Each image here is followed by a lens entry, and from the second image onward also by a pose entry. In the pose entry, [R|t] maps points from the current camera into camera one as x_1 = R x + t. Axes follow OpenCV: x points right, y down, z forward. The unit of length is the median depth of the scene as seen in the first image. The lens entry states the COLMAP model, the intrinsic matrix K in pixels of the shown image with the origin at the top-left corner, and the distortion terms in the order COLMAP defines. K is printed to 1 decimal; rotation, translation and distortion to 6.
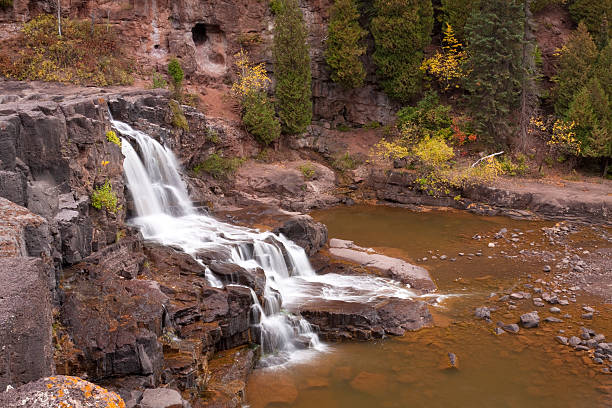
lens RADIAL K [[674.3, 0, 317.0], [0, 674.3, 199.0], [0, 0, 1]] dist [-0.104958, 0.000000]
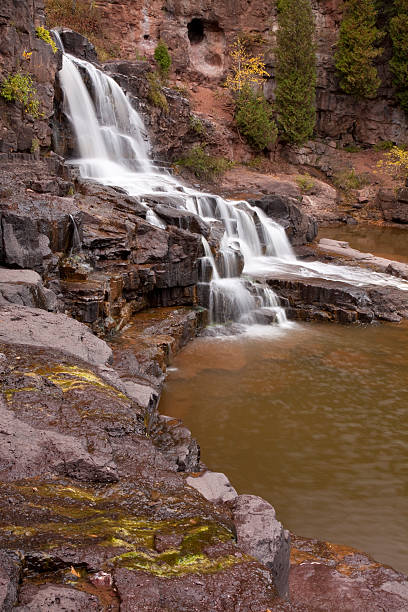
lens RADIAL K [[674.3, 0, 217.0], [0, 674.3, 289.5], [0, 0, 1]] dist [-0.104958, 0.000000]
pose [[0.984086, 0.072146, -0.162389, 0.026745], [-0.070902, 0.997393, 0.013448, 0.099574], [0.162936, -0.001720, 0.986635, 0.129146]]
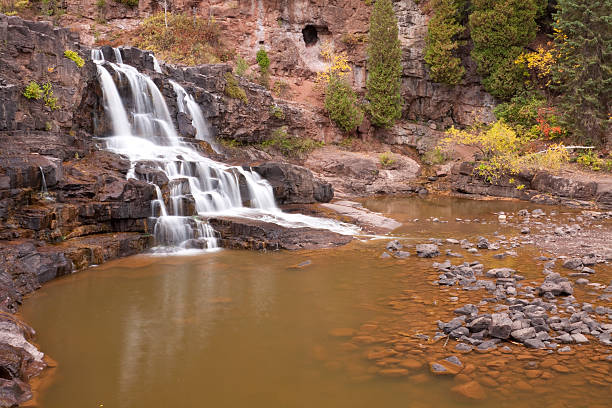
lens RADIAL K [[674.3, 0, 318.8], [0, 674.3, 197.6], [0, 0, 1]] dist [-0.104958, 0.000000]
pose [[0.912672, 0.057843, -0.404580, 0.330793], [-0.100726, 0.991233, -0.085505, 0.120680], [0.396087, 0.118790, 0.910497, 0.047278]]
